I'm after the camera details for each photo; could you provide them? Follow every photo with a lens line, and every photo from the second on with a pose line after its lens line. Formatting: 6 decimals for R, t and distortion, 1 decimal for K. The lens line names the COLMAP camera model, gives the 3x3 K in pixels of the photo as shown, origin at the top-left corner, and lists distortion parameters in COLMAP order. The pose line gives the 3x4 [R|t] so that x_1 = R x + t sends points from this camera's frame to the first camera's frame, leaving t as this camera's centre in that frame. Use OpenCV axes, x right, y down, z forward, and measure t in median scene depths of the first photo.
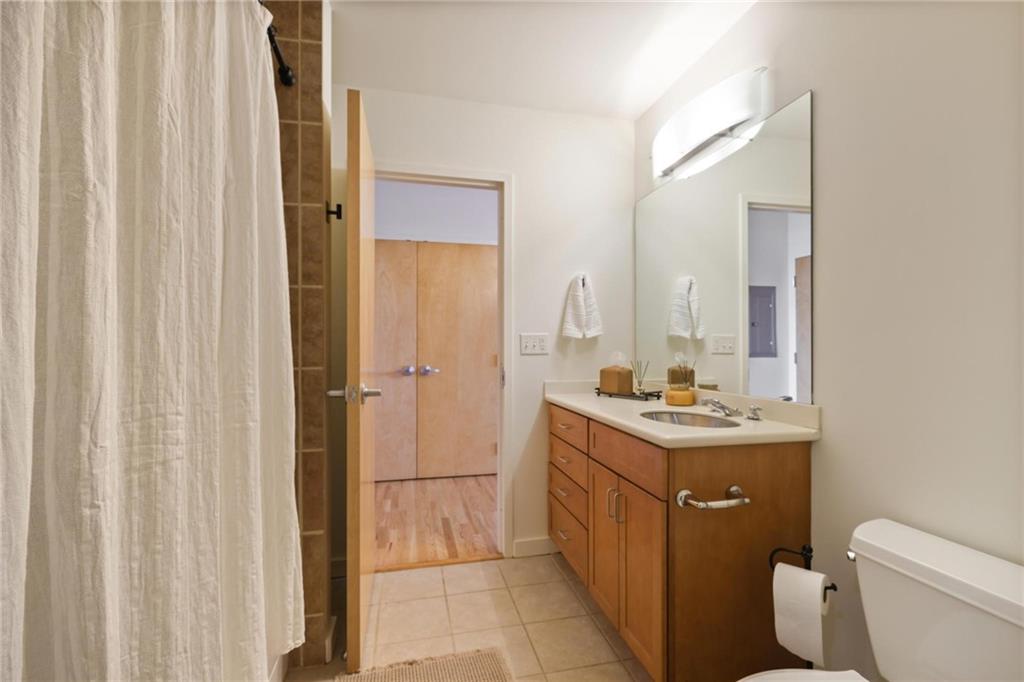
lens RADIAL K [[461.6, 0, 512.8], [0, 461.6, 346.0], [0, 0, 1]] dist [0.000583, 0.000262]
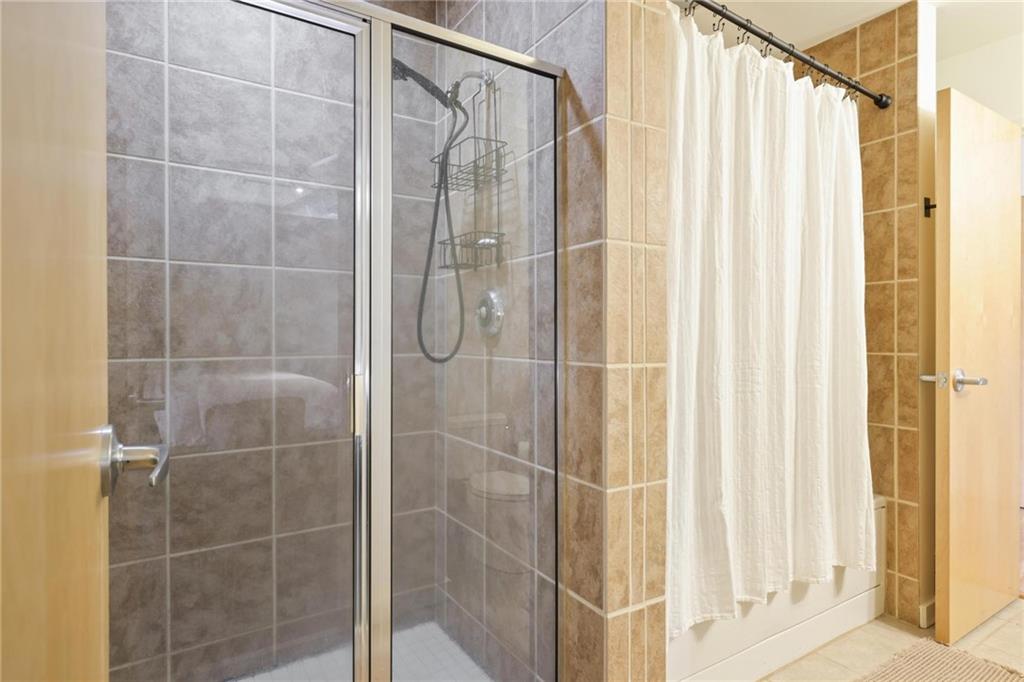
lens RADIAL K [[552.5, 0, 512.0], [0, 552.5, 341.0], [0, 0, 1]] dist [0.005368, 0.000191]
pose [[0.343459, 0.008425, -0.939130, 0.490832], [0.002709, 0.999947, 0.009961, 0.000979], [0.939164, -0.005965, 0.343418, -0.346776]]
